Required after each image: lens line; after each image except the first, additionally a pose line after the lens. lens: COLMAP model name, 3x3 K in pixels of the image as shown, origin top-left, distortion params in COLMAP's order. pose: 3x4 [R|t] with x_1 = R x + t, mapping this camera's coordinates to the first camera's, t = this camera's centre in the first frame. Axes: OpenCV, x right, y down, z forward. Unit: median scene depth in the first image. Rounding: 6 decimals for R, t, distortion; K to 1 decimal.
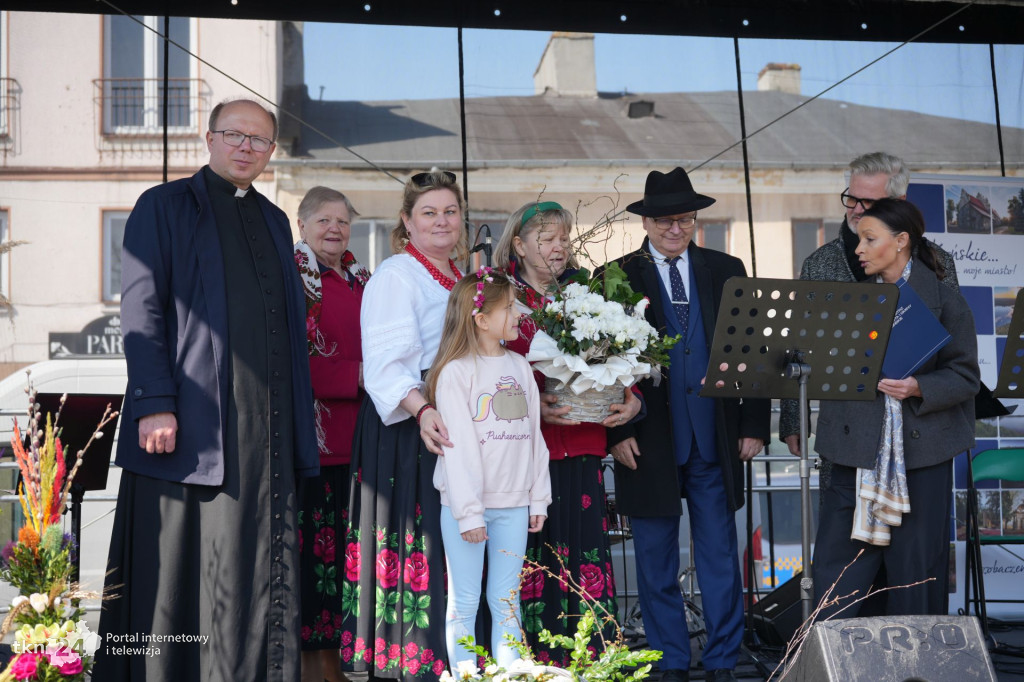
lens RADIAL K [[1686.6, 0, 512.0], [0, 1686.6, 341.0], [0, 0, 1]] dist [-0.027971, 0.105288]
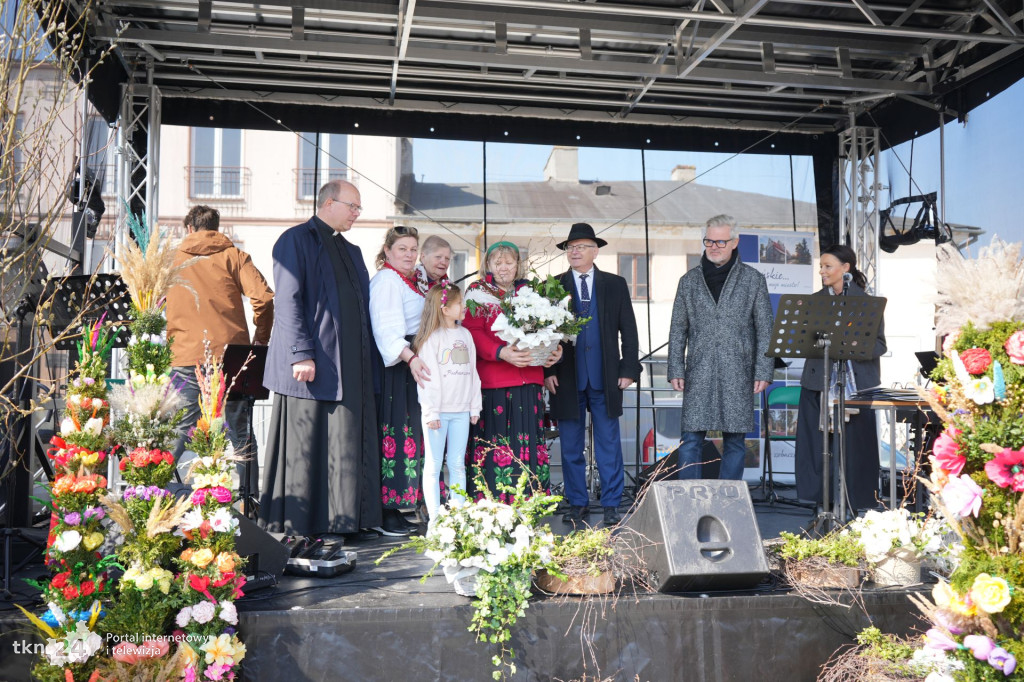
lens RADIAL K [[952.8, 0, 512.0], [0, 952.8, 341.0], [0, 0, 1]] dist [0.013757, 0.001828]
pose [[0.999605, 0.017588, -0.021925, 0.022731], [-0.017117, 0.999622, 0.021496, 0.000071], [0.022295, -0.021112, 0.999529, 0.000005]]
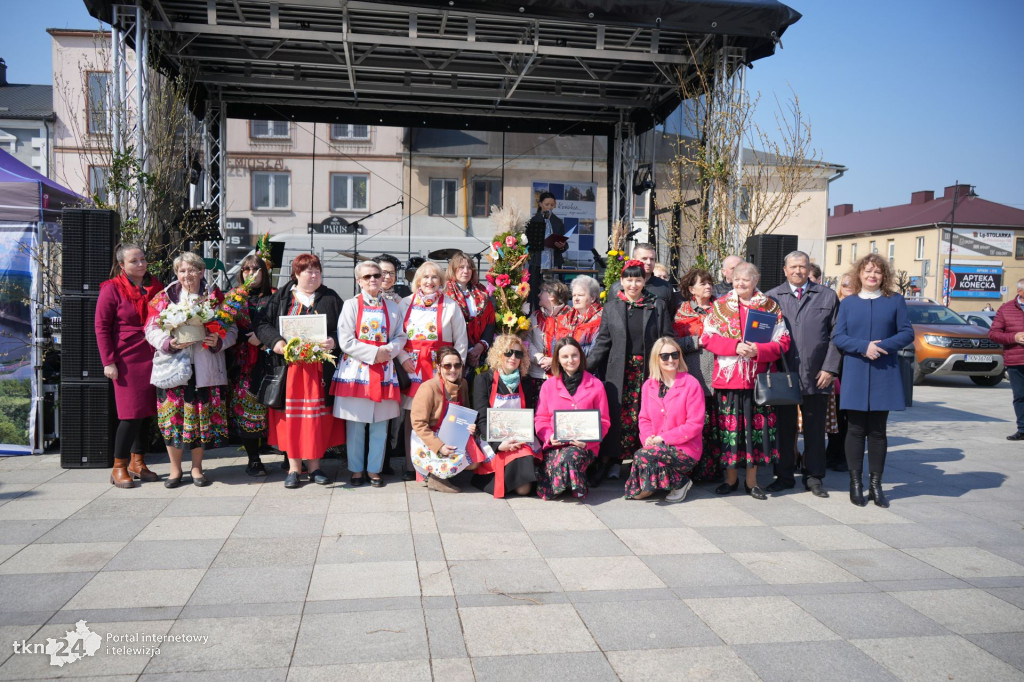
lens RADIAL K [[801.3, 0, 512.0], [0, 801.3, 341.0], [0, 0, 1]] dist [-0.000706, -0.009044]
pose [[0.998622, 0.034631, -0.039434, 0.220573], [-0.029026, 0.990452, 0.134767, -0.003095], [0.043725, -0.133437, 0.990092, -0.481883]]
